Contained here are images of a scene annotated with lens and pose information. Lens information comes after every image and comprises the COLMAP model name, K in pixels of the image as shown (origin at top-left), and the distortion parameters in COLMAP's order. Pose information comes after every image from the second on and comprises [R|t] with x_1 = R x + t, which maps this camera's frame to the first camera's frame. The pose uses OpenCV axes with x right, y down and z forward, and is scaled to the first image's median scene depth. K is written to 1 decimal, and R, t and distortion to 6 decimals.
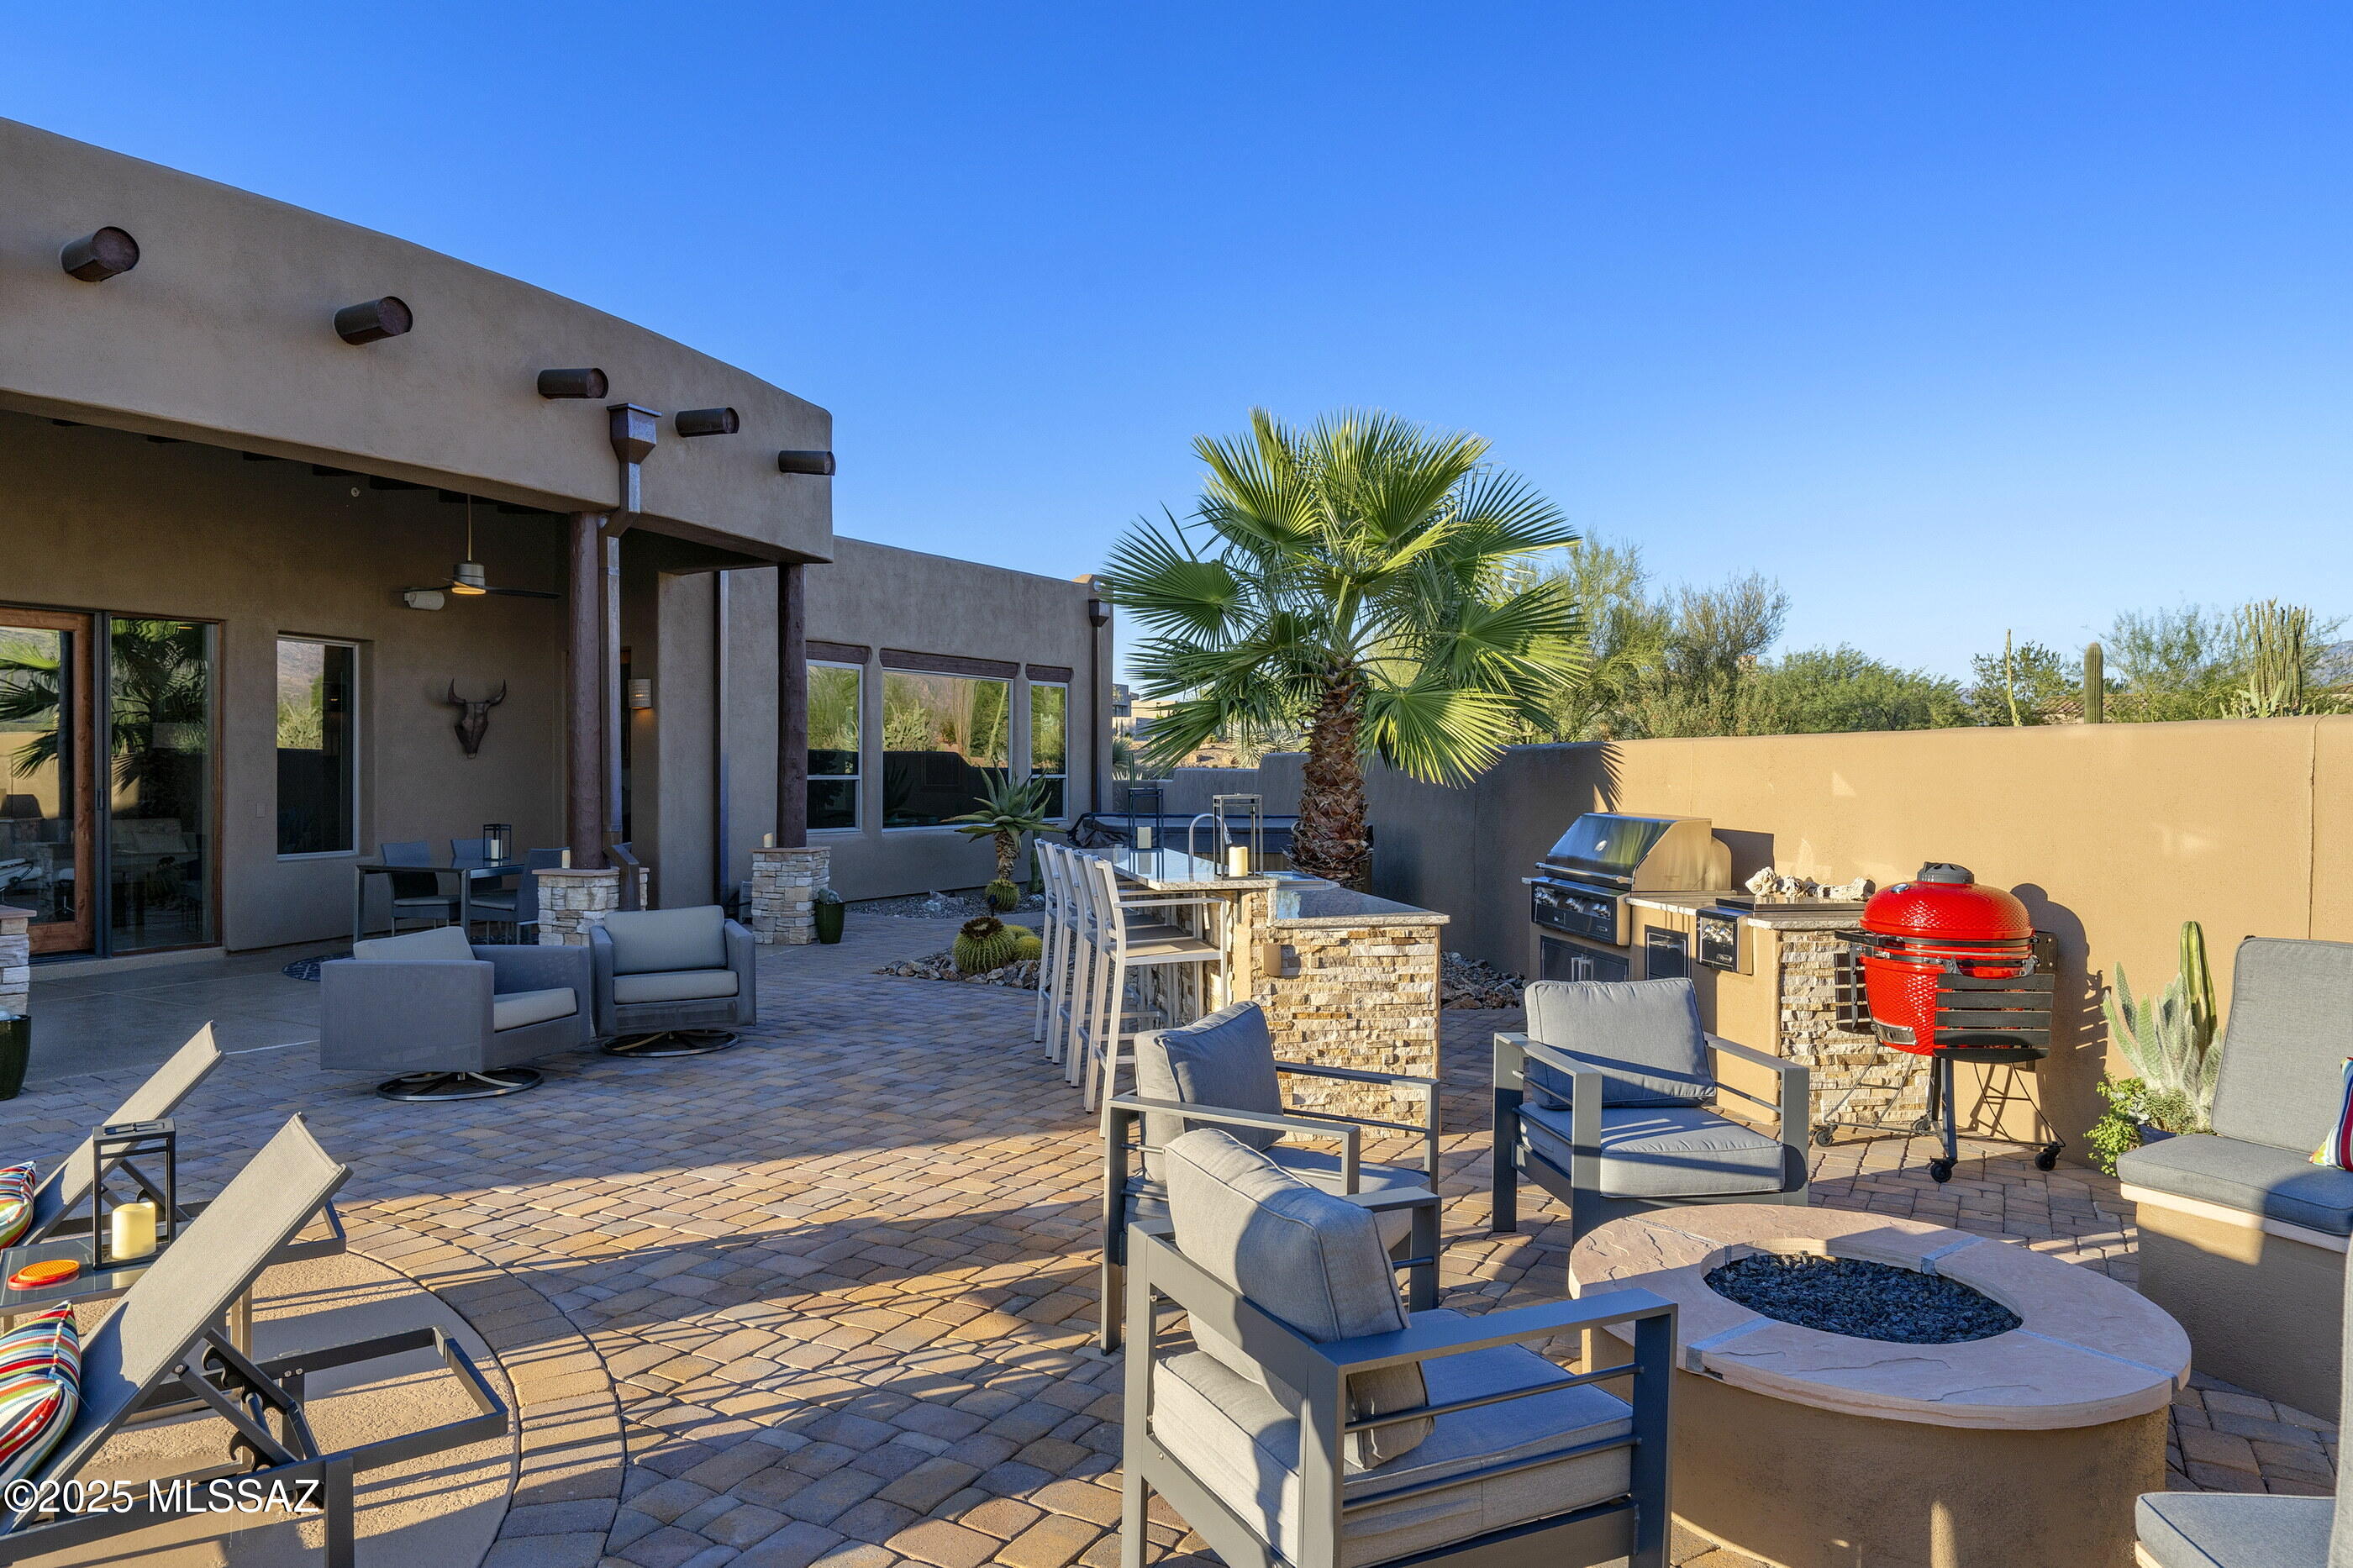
lens RADIAL K [[1496.8, 0, 1185.6], [0, 1496.8, 783.8], [0, 0, 1]] dist [0.007003, 0.004557]
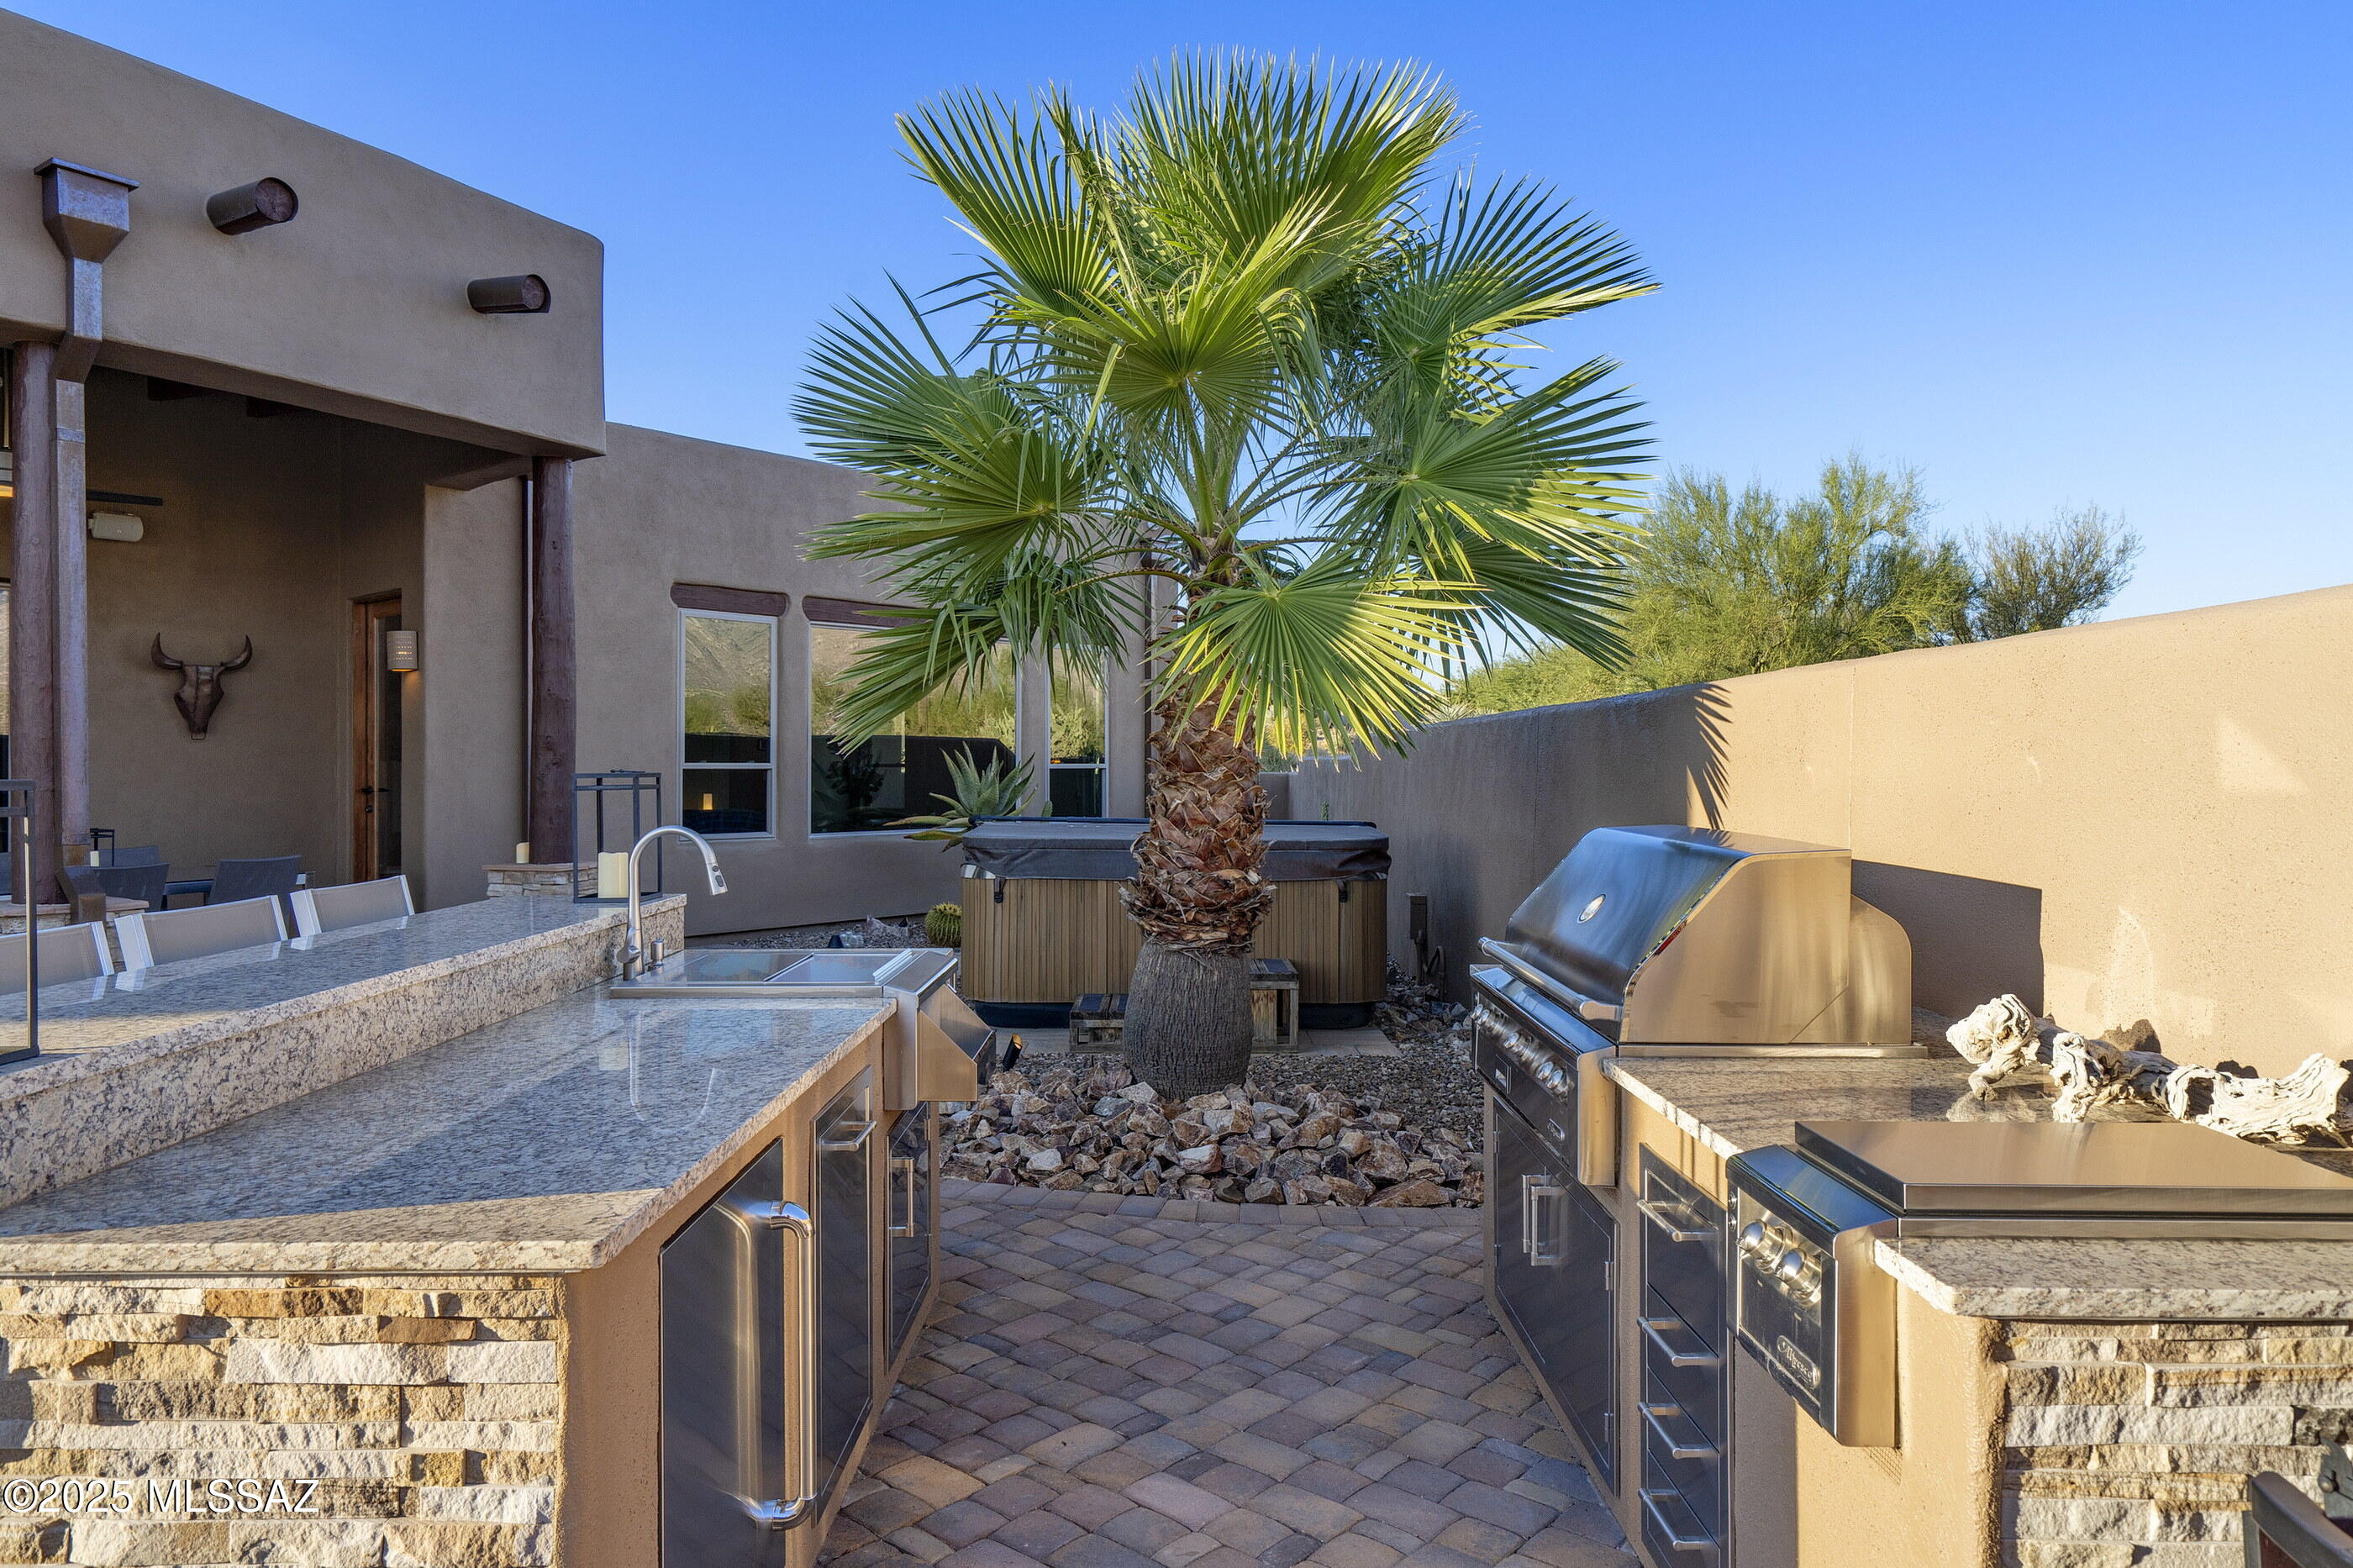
lens RADIAL K [[1496.8, 0, 1168.8], [0, 1496.8, 772.3], [0, 0, 1]] dist [0.007003, 0.004557]
pose [[0.981054, -0.000726, -0.193732, 0.198313], [-0.000323, 0.999985, -0.005380, 0.004588], [0.193733, 0.005340, 0.981040, 0.464840]]
